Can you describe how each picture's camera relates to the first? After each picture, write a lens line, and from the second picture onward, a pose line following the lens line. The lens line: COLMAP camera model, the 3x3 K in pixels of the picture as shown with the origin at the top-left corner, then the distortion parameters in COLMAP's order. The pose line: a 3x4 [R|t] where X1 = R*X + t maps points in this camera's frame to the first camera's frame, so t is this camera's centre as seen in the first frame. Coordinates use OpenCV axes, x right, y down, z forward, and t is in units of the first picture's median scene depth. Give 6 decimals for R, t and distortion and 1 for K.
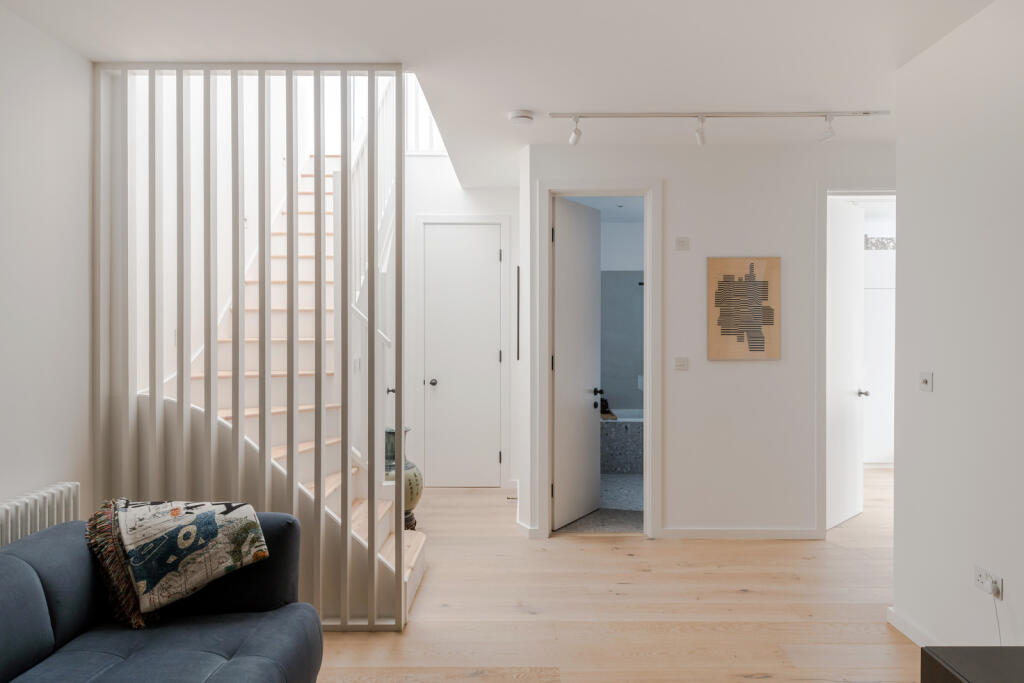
lens RADIAL K [[593.2, 0, 511.9], [0, 593.2, 336.9], [0, 0, 1]] dist [0.004524, -0.000323]
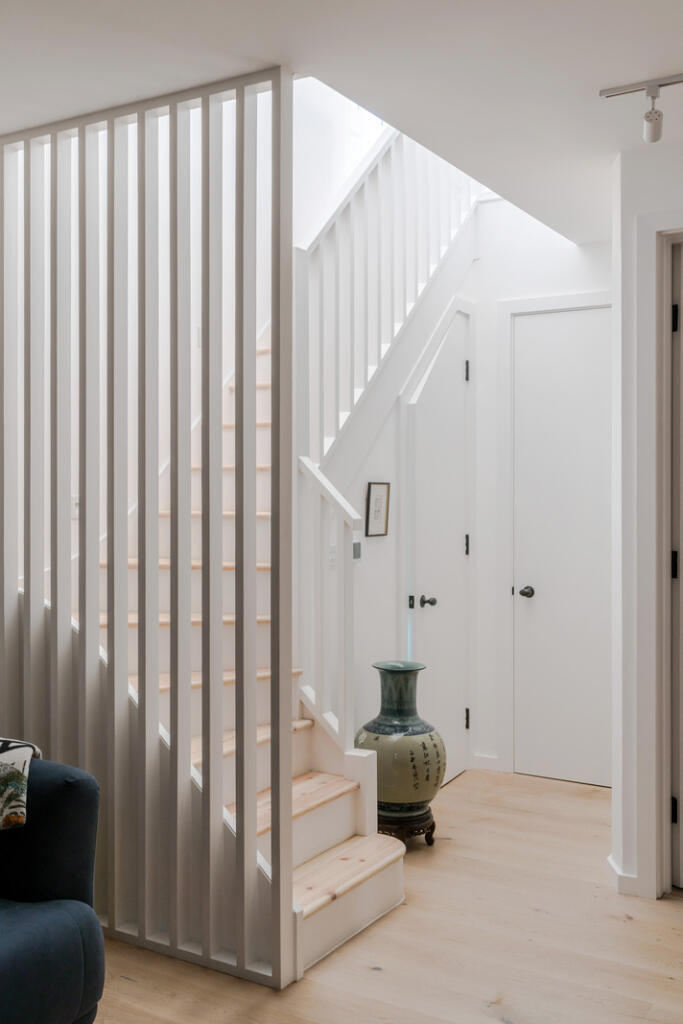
lens RADIAL K [[1014.1, 0, 341.8], [0, 1014.1, 510.3], [0, 0, 1]] dist [-0.008853, 0.000000]
pose [[0.857364, 0.010011, -0.514613, 0.333313], [-0.010227, 0.999945, 0.002415, -0.003499], [0.514609, 0.003192, 0.857419, 0.110373]]
